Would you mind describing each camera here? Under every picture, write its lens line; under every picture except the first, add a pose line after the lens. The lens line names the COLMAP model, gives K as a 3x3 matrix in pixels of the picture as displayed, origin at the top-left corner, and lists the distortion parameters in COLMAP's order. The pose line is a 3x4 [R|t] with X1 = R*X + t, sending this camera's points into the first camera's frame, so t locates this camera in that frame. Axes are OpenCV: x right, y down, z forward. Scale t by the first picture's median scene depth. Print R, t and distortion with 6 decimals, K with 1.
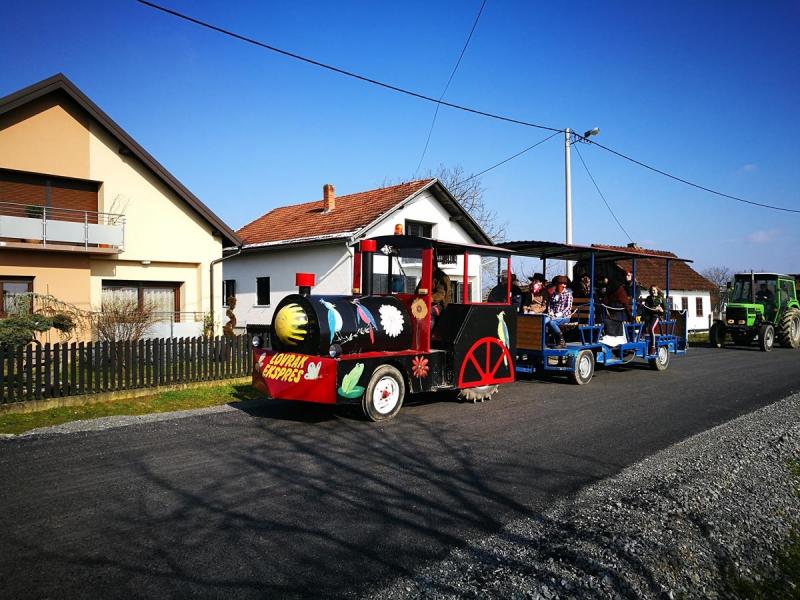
lens RADIAL K [[639.9, 0, 404.4], [0, 639.9, 302.7], [0, 0, 1]] dist [0.002617, 0.021707]
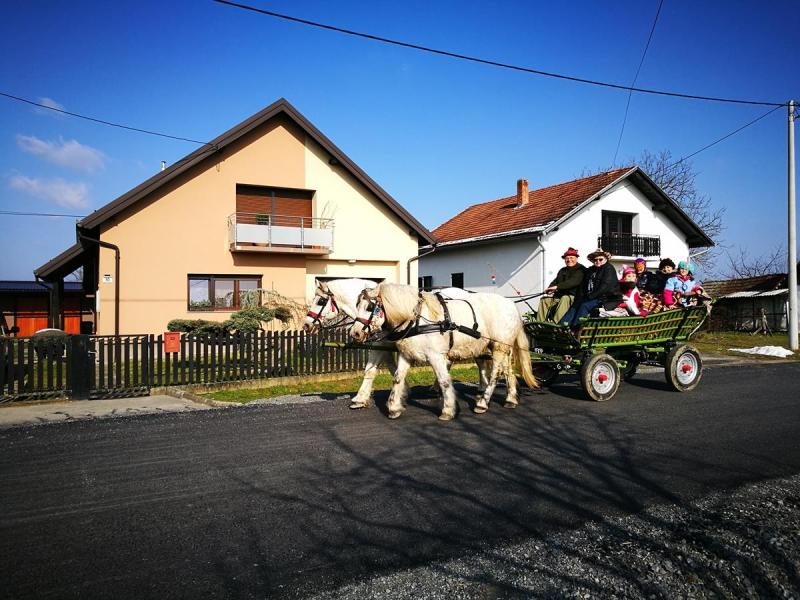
lens RADIAL K [[639.9, 0, 397.4], [0, 639.9, 302.1], [0, 0, 1]] dist [0.002617, 0.021707]
pose [[0.948881, 0.001042, -0.315632, 0.069003], [0.000764, 0.999984, 0.005598, 0.005383], [0.315633, -0.005553, 0.948865, -0.074192]]
